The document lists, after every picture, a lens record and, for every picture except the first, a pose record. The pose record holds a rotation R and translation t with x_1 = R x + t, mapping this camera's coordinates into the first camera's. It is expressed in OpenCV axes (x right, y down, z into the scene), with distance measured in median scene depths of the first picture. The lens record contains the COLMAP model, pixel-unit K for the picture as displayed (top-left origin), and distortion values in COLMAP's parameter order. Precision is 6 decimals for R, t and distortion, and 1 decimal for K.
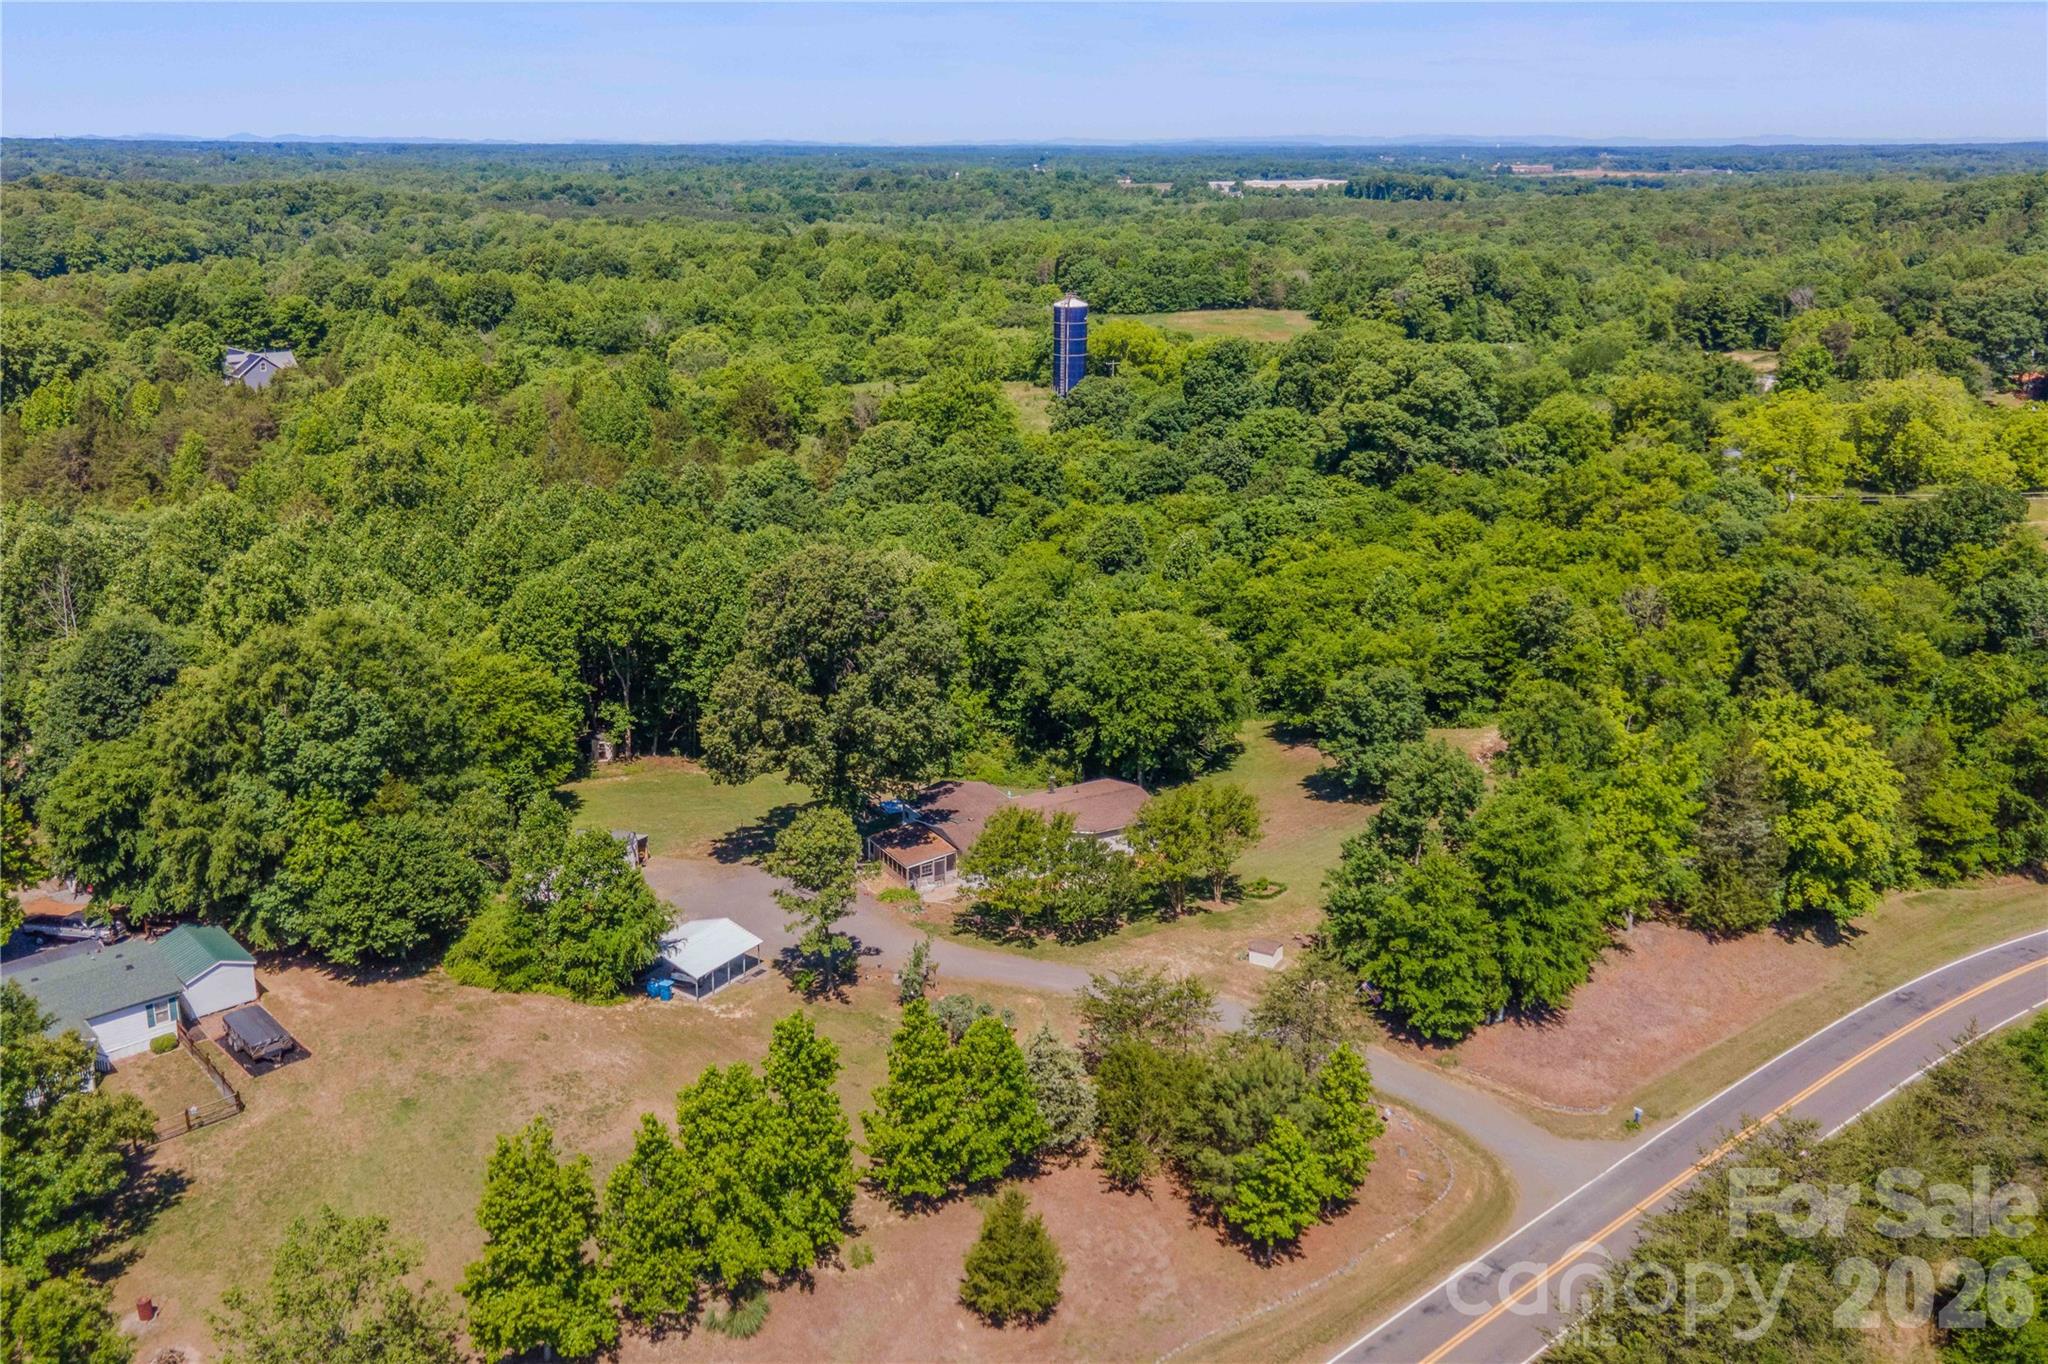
lens RADIAL K [[1398.9, 0, 997.3], [0, 1398.9, 680.5], [0, 0, 1]] dist [0.106907, -0.292794]
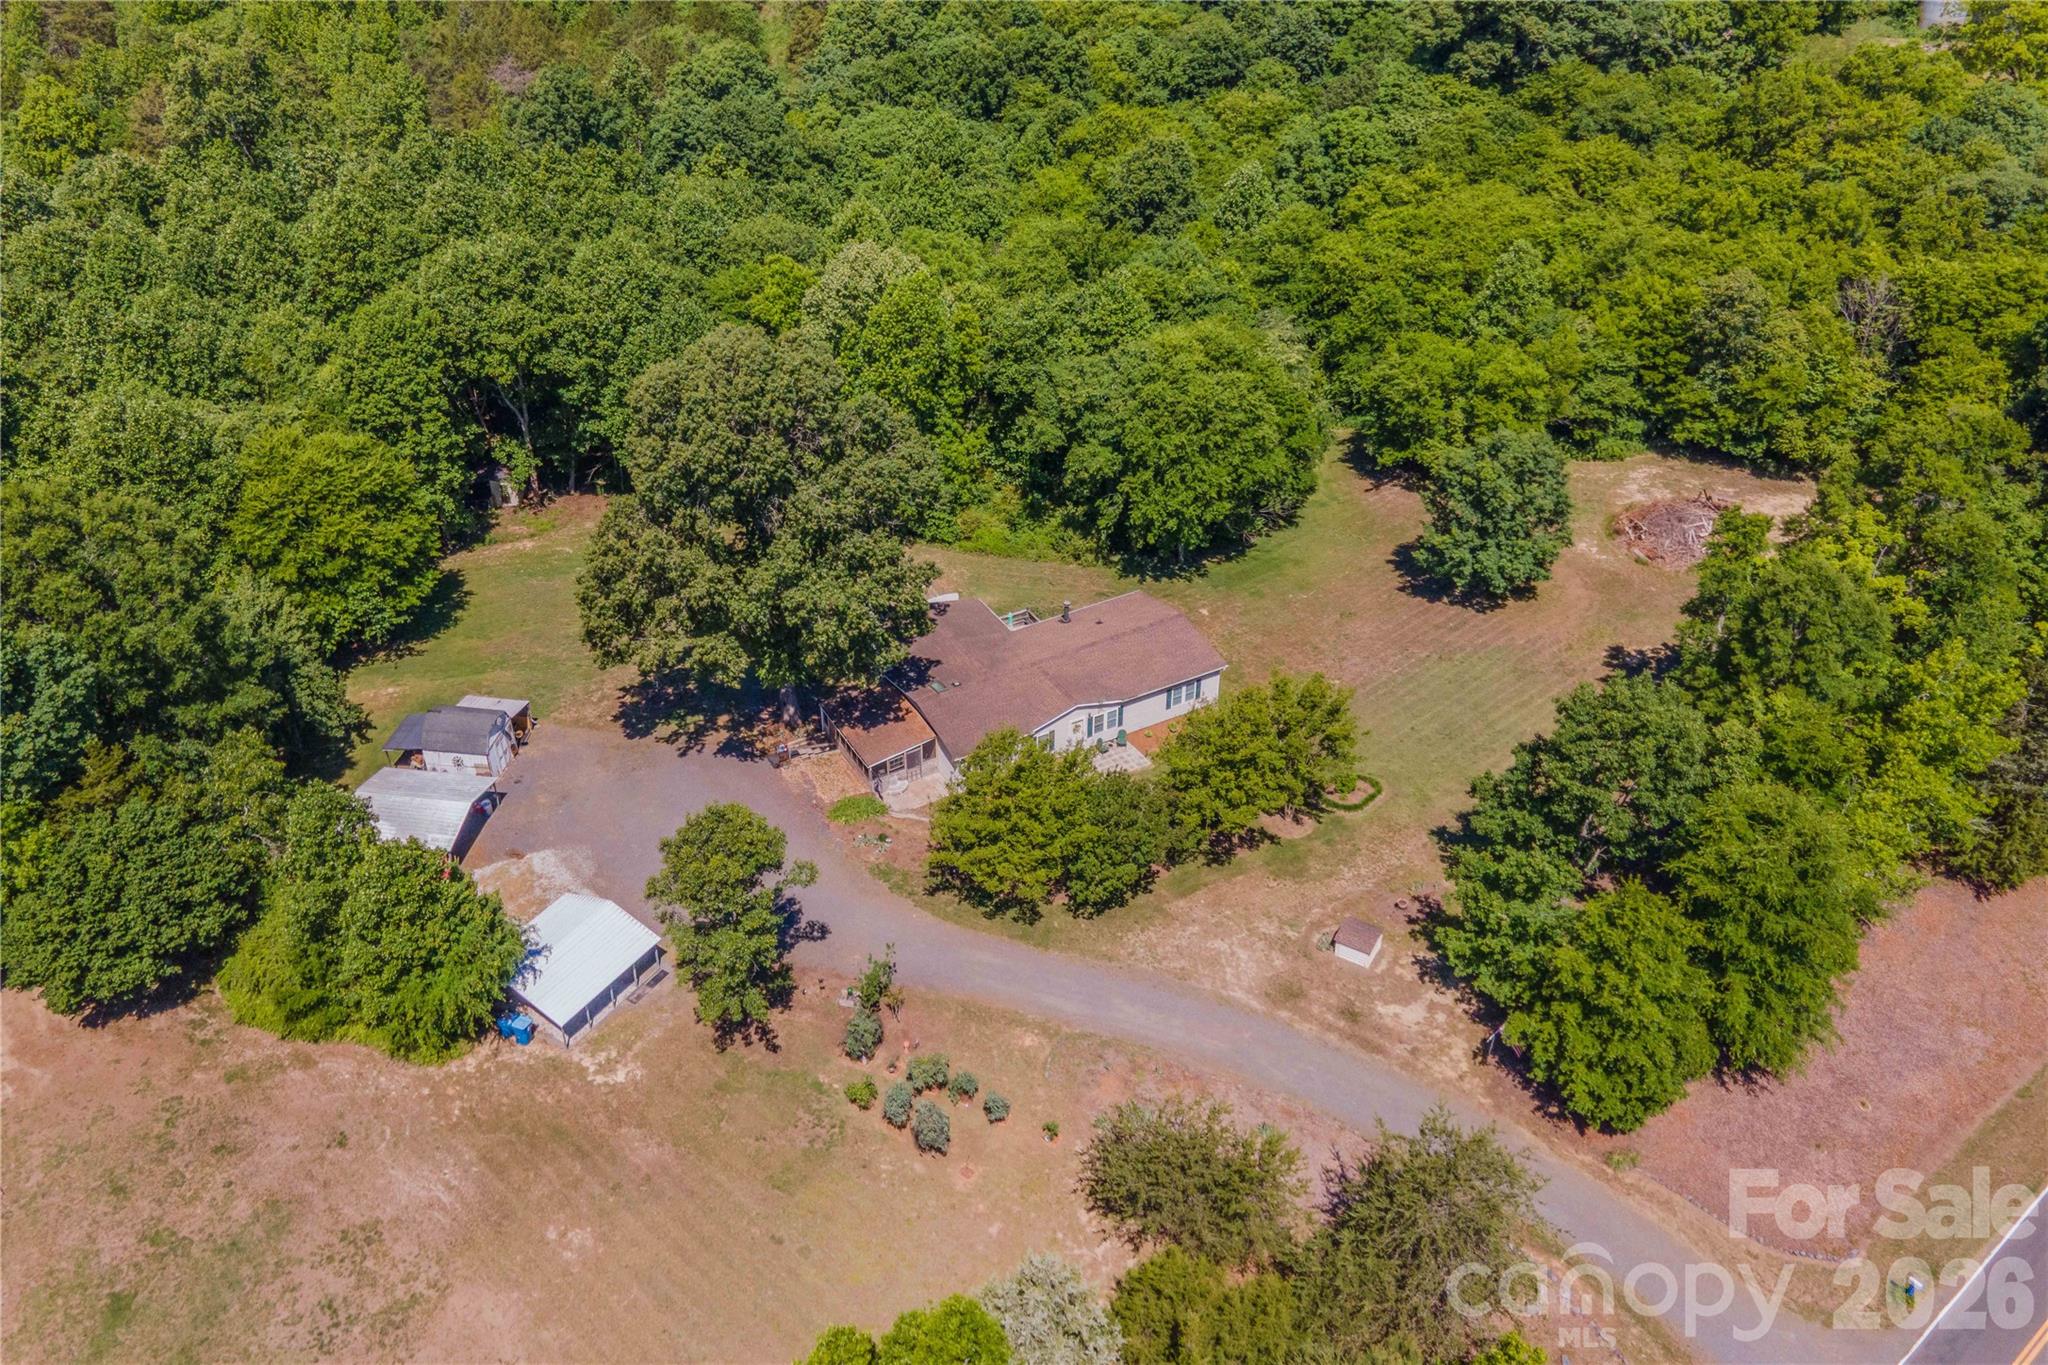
lens RADIAL K [[1547.5, 0, 968.6], [0, 1547.5, 681.6], [0, 0, 1]] dist [0.030849, 0.002169]
pose [[0.999609, 0.000604, -0.027973, 0.006967], [0.006567, 0.966772, 0.255556, -0.073465], [0.027198, -0.255639, 0.966390, 0.136184]]
